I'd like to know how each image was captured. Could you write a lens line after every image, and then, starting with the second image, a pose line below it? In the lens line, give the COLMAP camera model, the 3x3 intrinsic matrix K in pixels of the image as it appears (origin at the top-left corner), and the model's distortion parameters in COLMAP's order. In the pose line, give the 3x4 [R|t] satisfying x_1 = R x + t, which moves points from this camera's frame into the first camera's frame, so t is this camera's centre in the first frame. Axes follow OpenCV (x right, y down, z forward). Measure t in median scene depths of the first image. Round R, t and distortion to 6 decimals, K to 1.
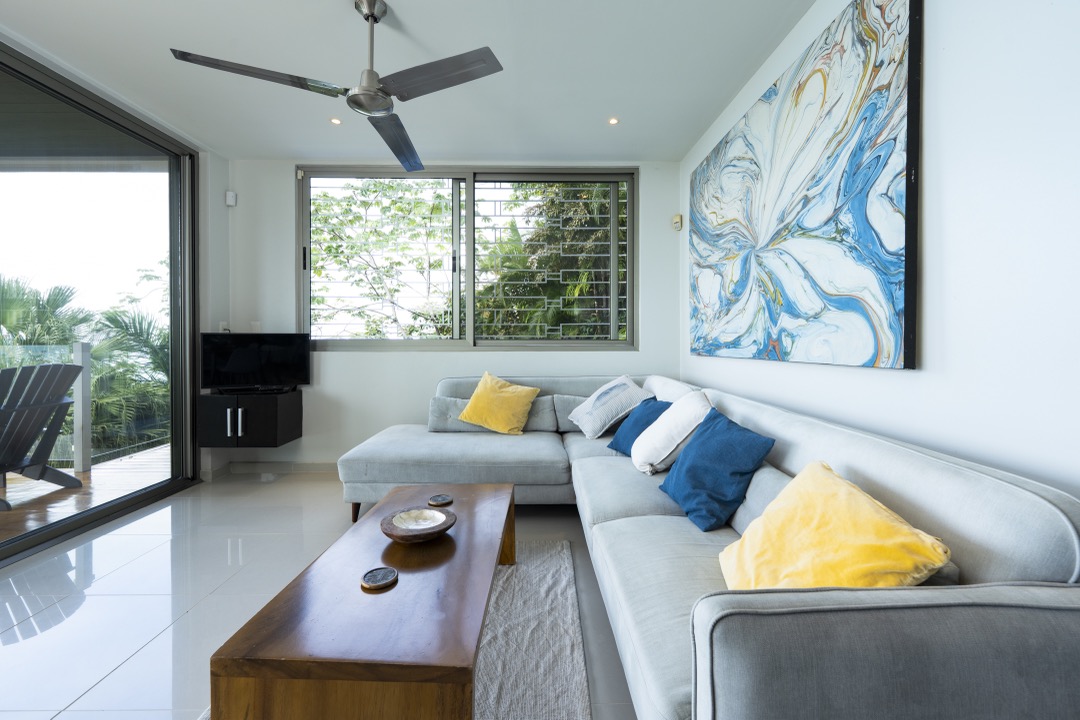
lens RADIAL K [[440.0, 0, 543.1], [0, 440.0, 348.7], [0, 0, 1]] dist [0.002589, 0.000071]
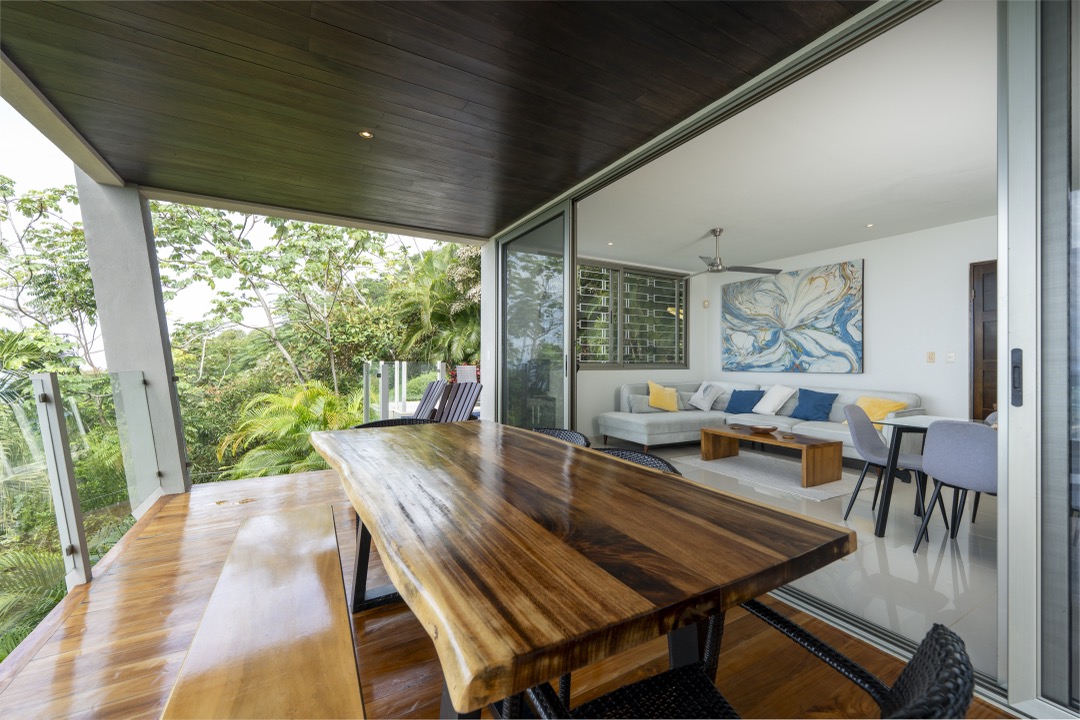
lens RADIAL K [[440.0, 0, 534.9], [0, 440.0, 362.4], [0, 0, 1]] dist [0.002589, 0.000071]
pose [[0.875478, -0.000295, 0.483259, -2.343517], [0.006253, 0.999923, -0.010717, -0.015630], [-0.483218, 0.012405, 0.875412, -0.639480]]
